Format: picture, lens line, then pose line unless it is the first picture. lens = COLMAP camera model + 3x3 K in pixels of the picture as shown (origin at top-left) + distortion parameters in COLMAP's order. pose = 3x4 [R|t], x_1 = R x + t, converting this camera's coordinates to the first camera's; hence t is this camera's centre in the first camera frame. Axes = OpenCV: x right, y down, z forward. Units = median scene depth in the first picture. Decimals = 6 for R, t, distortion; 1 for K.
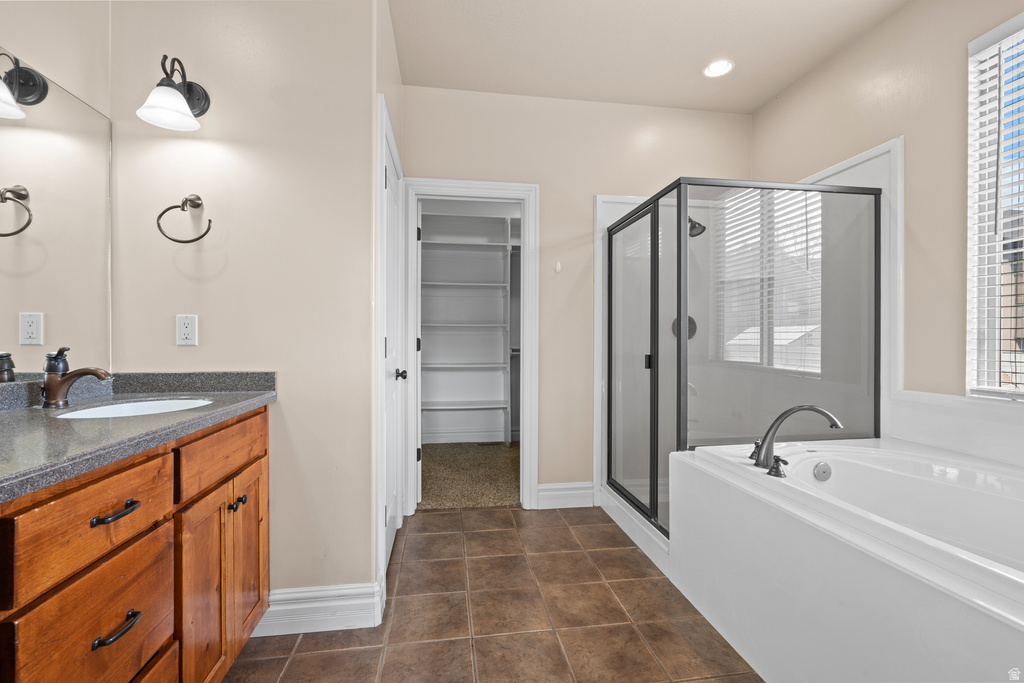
lens RADIAL K [[472.9, 0, 517.8], [0, 472.9, 342.4], [0, 0, 1]] dist [-0.005087, 0.003490]
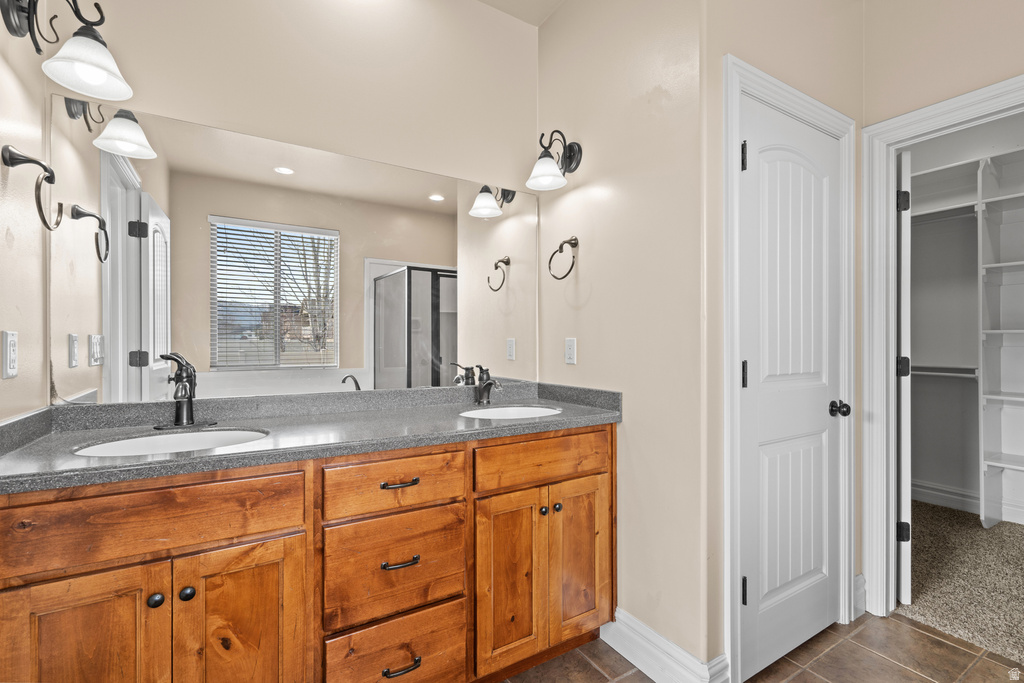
lens RADIAL K [[472.9, 0, 512.3], [0, 472.9, 341.9], [0, 0, 1]] dist [-0.005087, 0.003490]
pose [[0.371312, -0.004049, -0.928499, 0.372102], [-0.003660, 0.999976, -0.005824, -0.043523], [0.928501, 0.005561, 0.371289, 0.439665]]
